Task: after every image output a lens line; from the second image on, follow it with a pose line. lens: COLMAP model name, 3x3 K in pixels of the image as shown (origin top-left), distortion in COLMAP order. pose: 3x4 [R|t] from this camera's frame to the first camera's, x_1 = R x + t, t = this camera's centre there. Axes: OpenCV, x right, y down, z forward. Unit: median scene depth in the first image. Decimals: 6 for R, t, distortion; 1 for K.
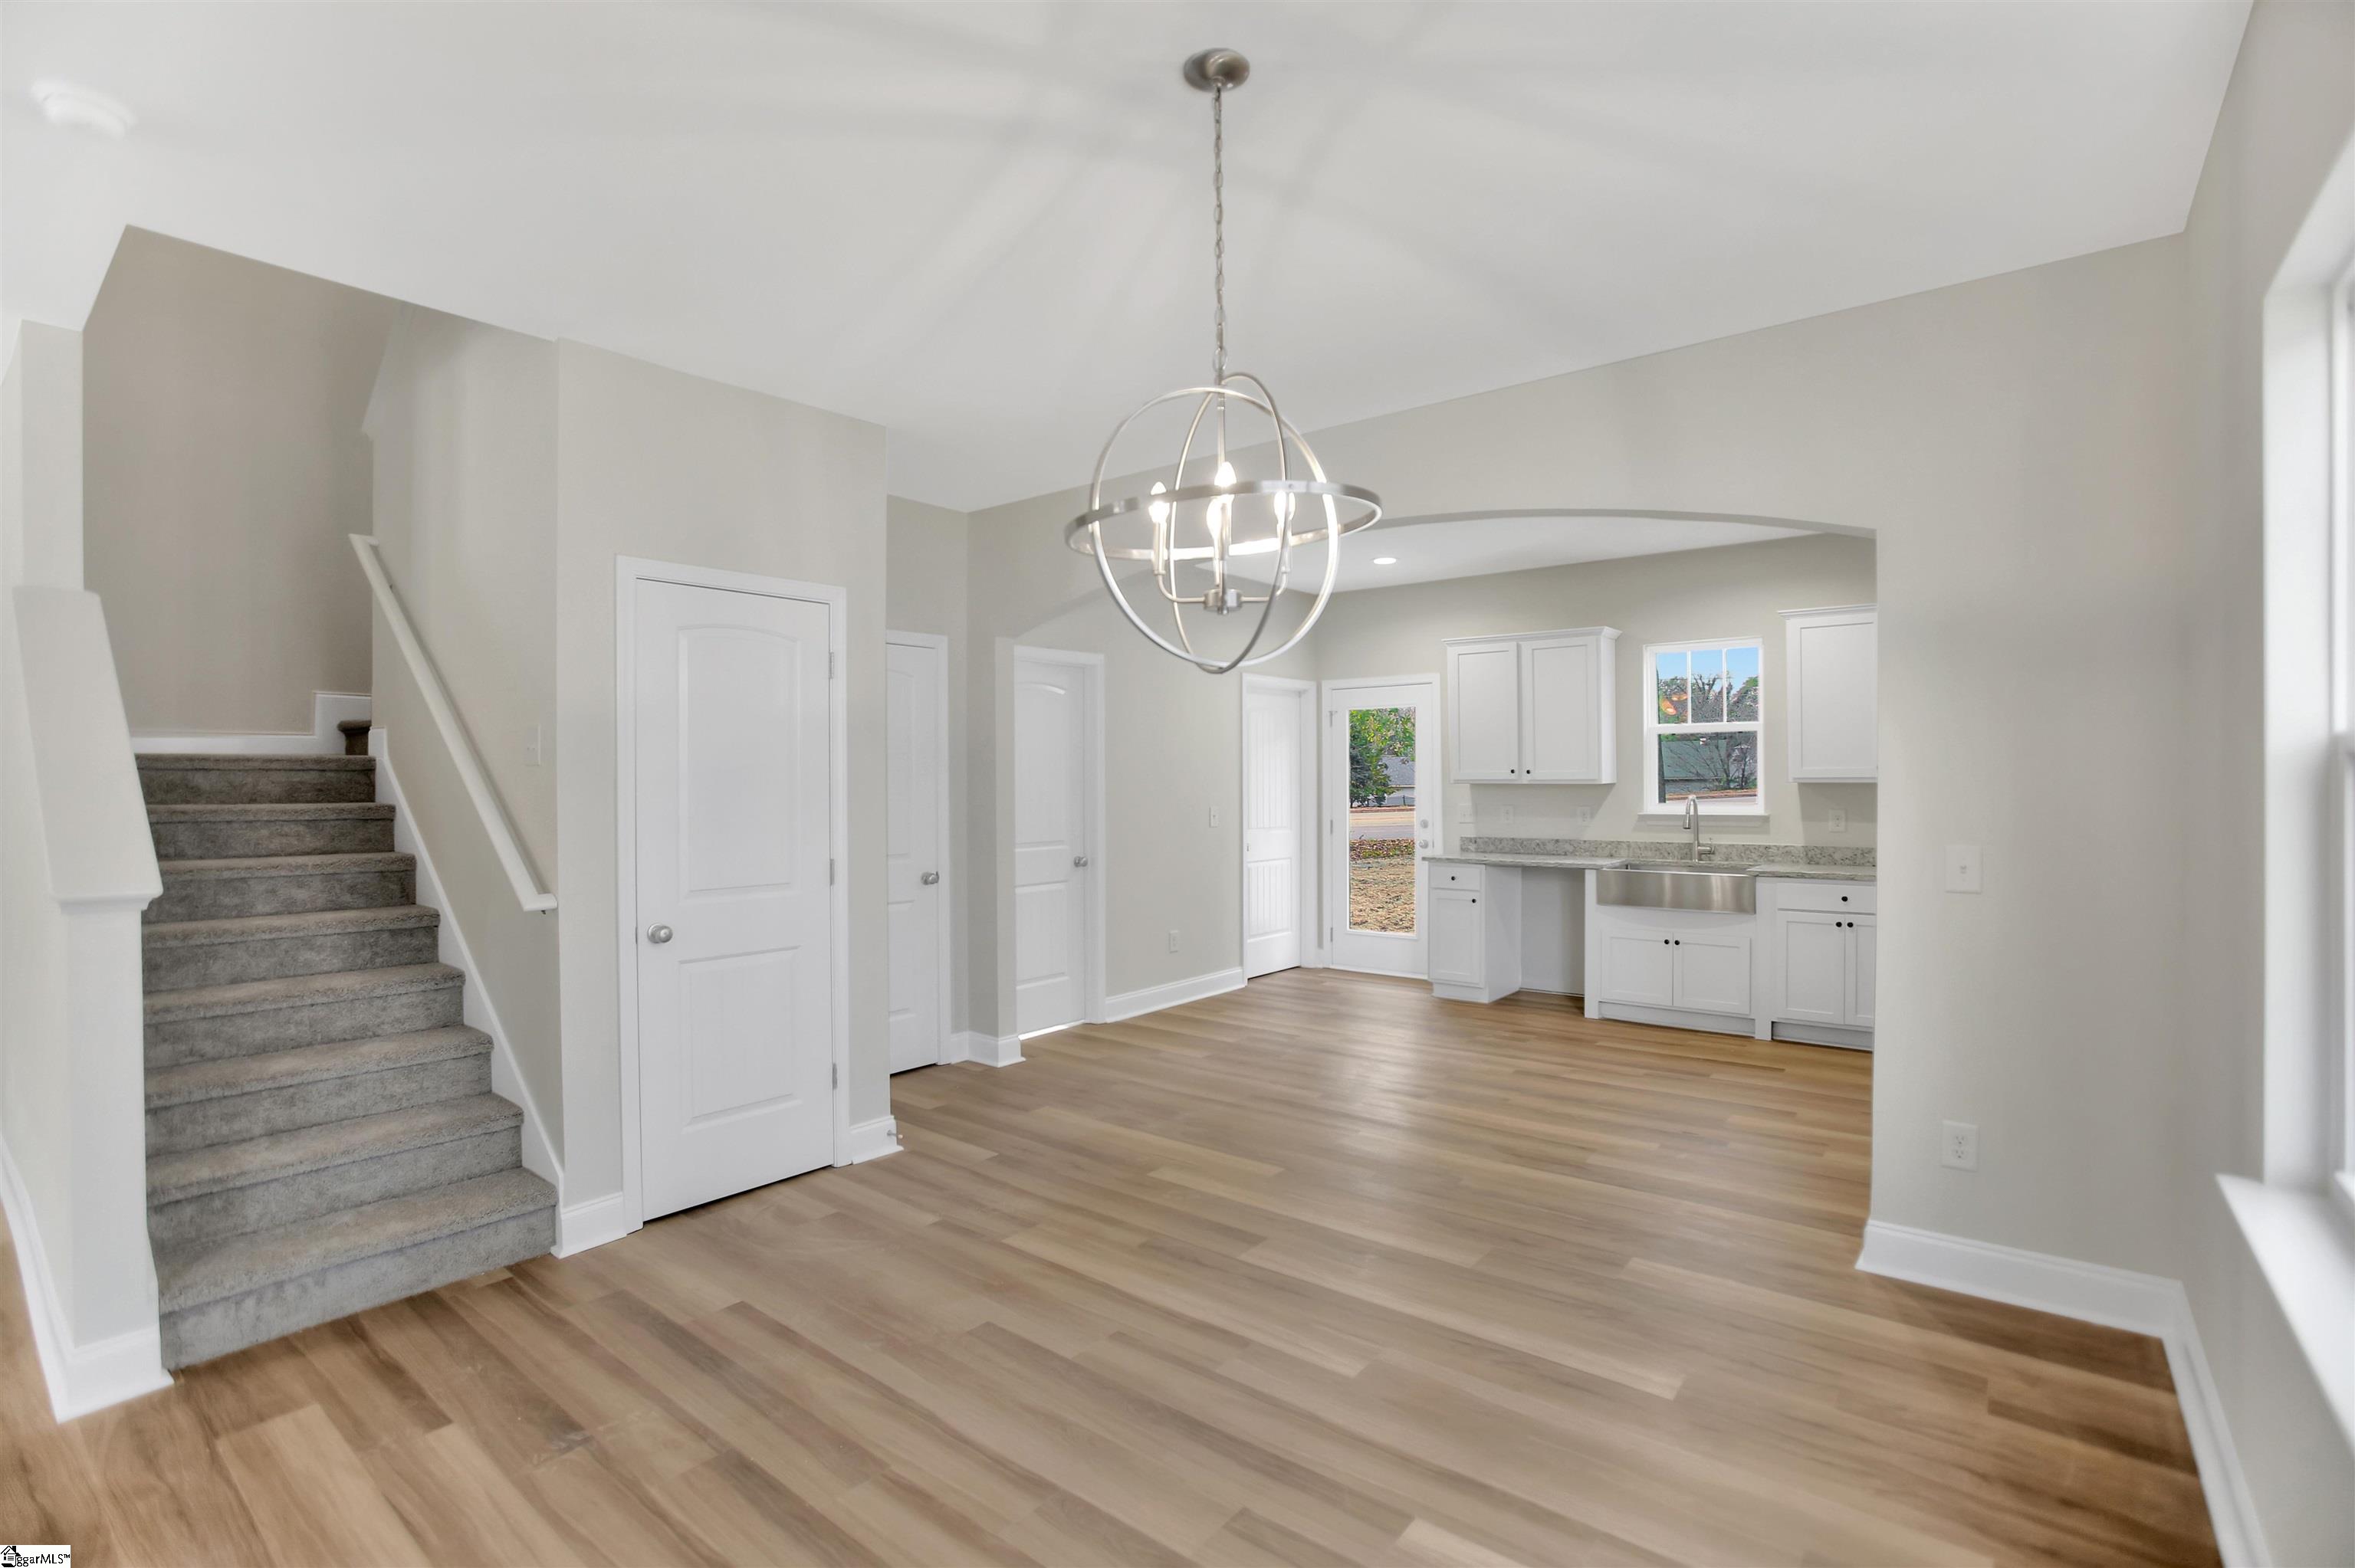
lens RADIAL K [[1085.9, 0, 1159.0], [0, 1085.9, 786.8], [0, 0, 1]] dist [-0.067902, 0.021960]
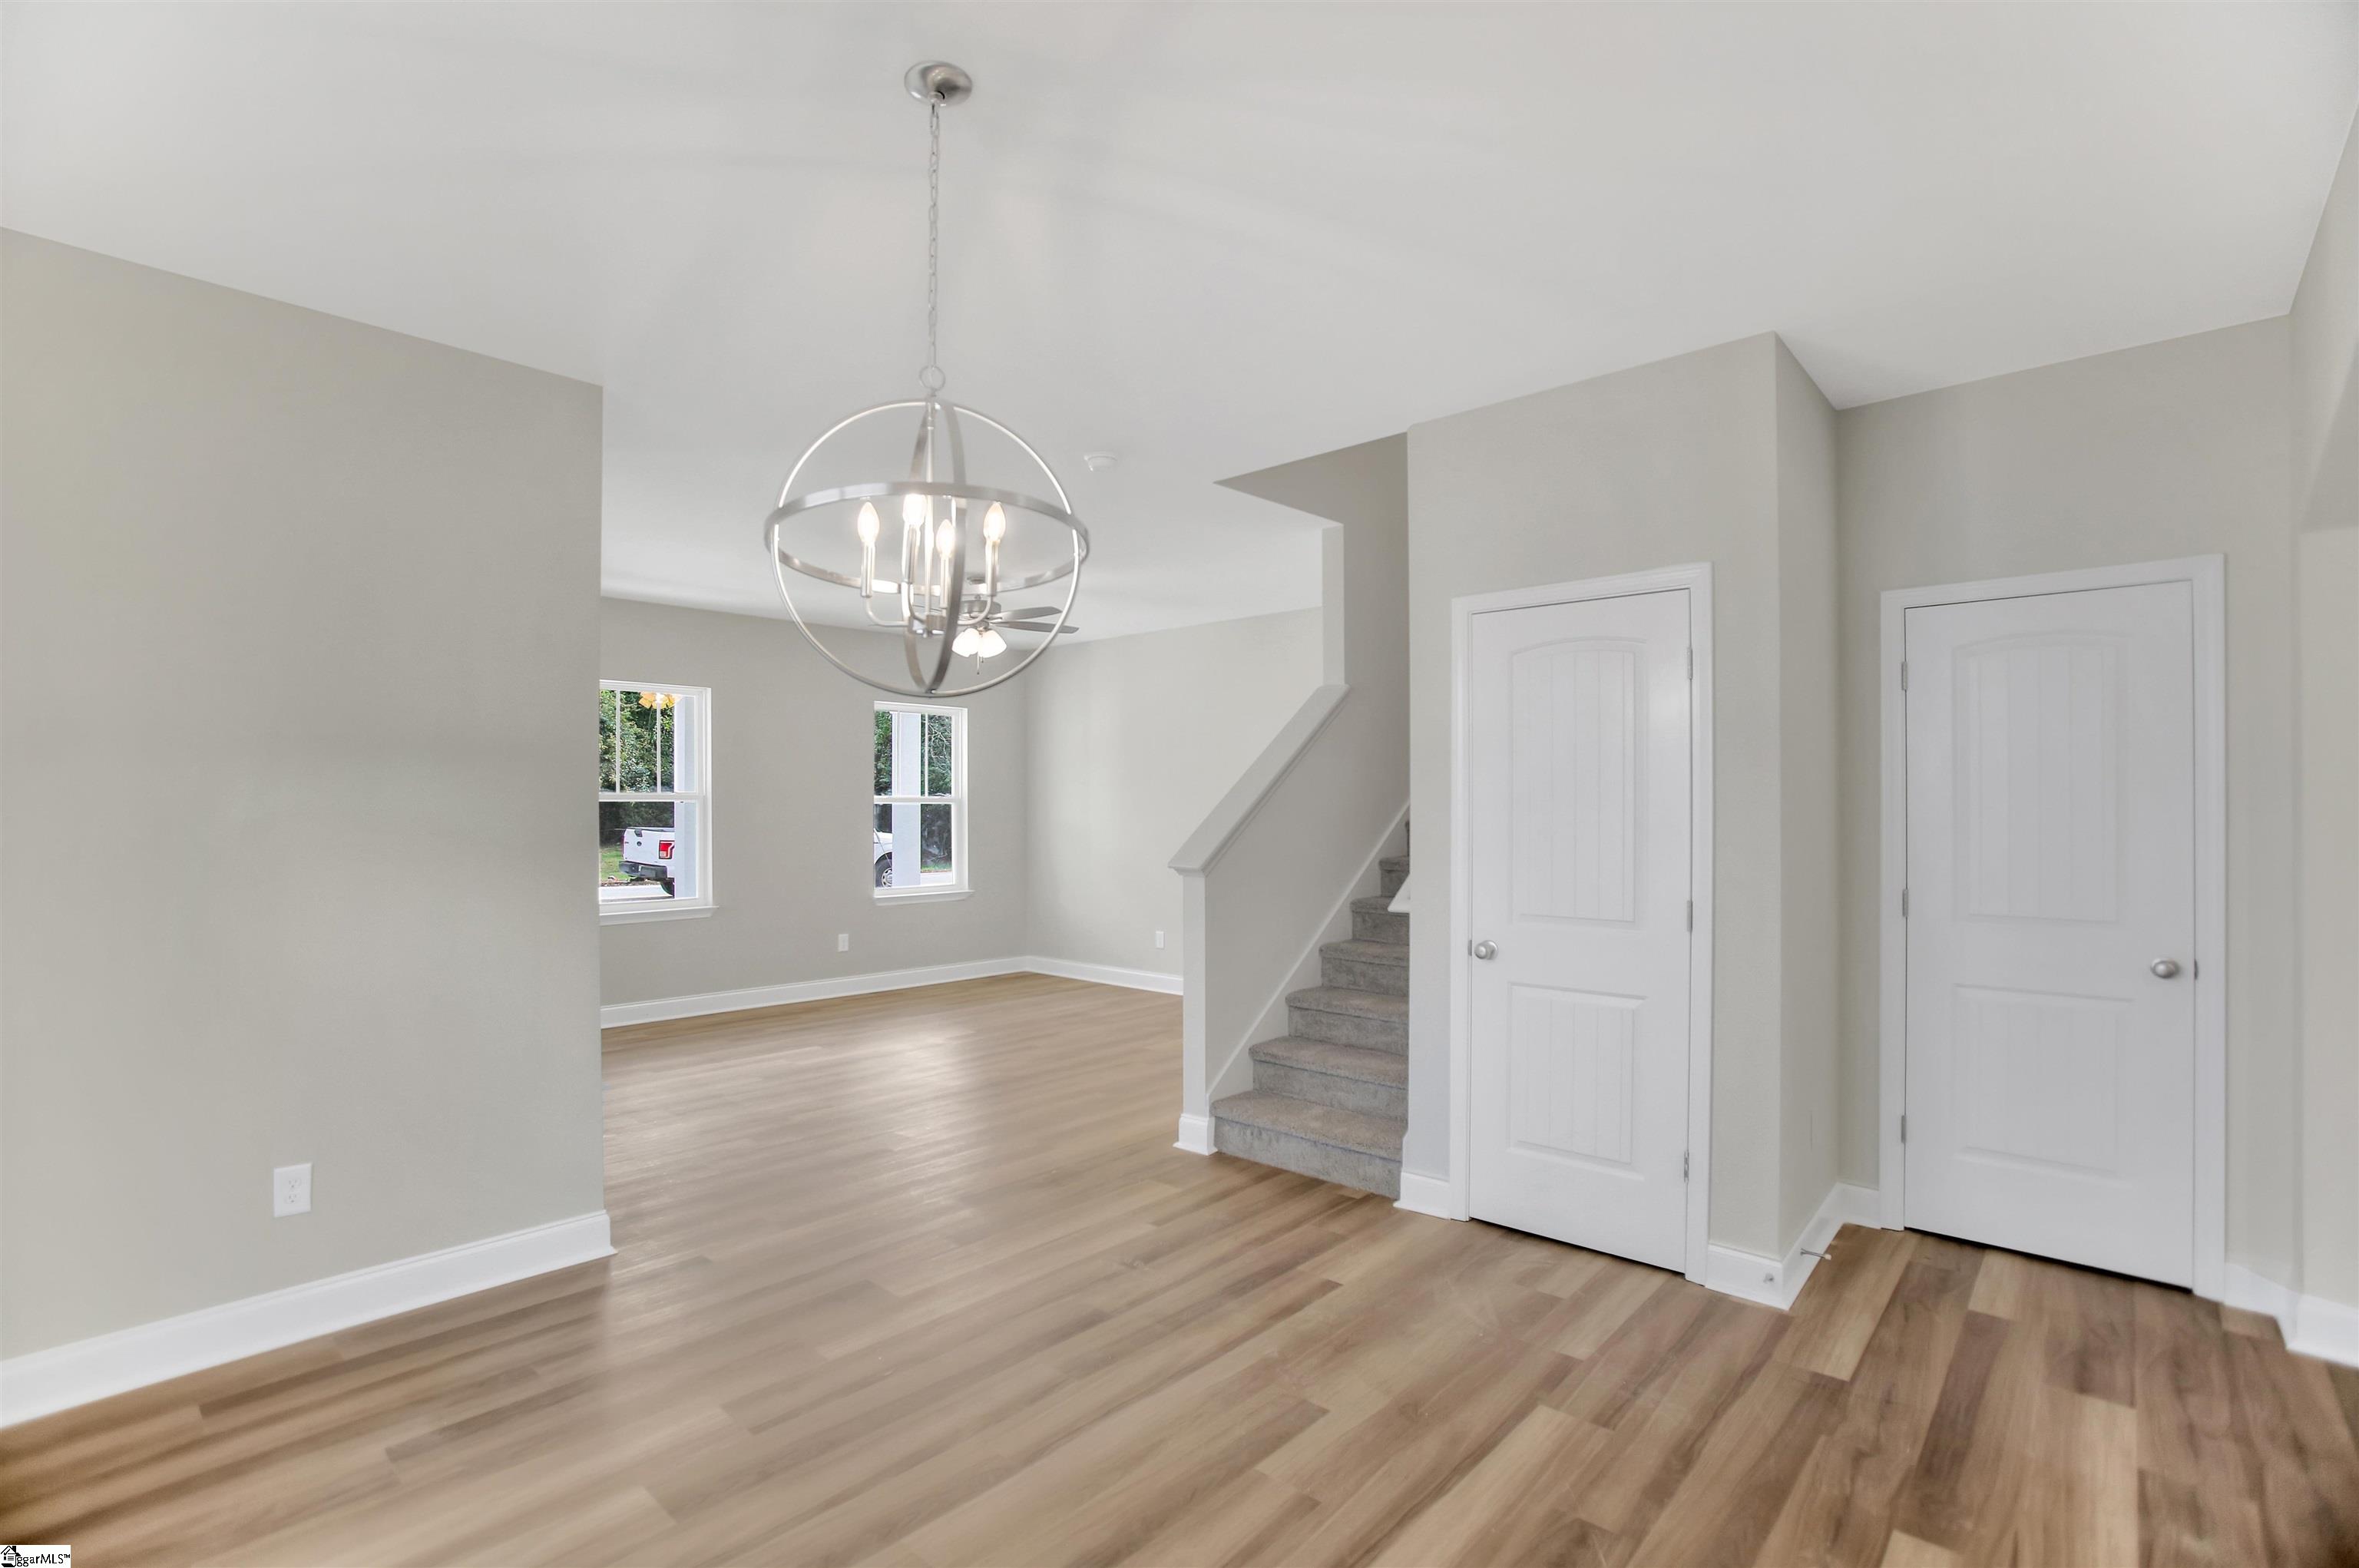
lens RADIAL K [[1087.9, 0, 1161.0], [0, 1087.9, 786.8], [0, 0, 1]] dist [-0.067902, 0.021960]
pose [[-0.054047, -0.012338, -0.998462, 0.664452], [-0.010080, 0.999879, -0.011810, -0.006126], [0.998487, 0.009427, -0.054165, 0.812829]]
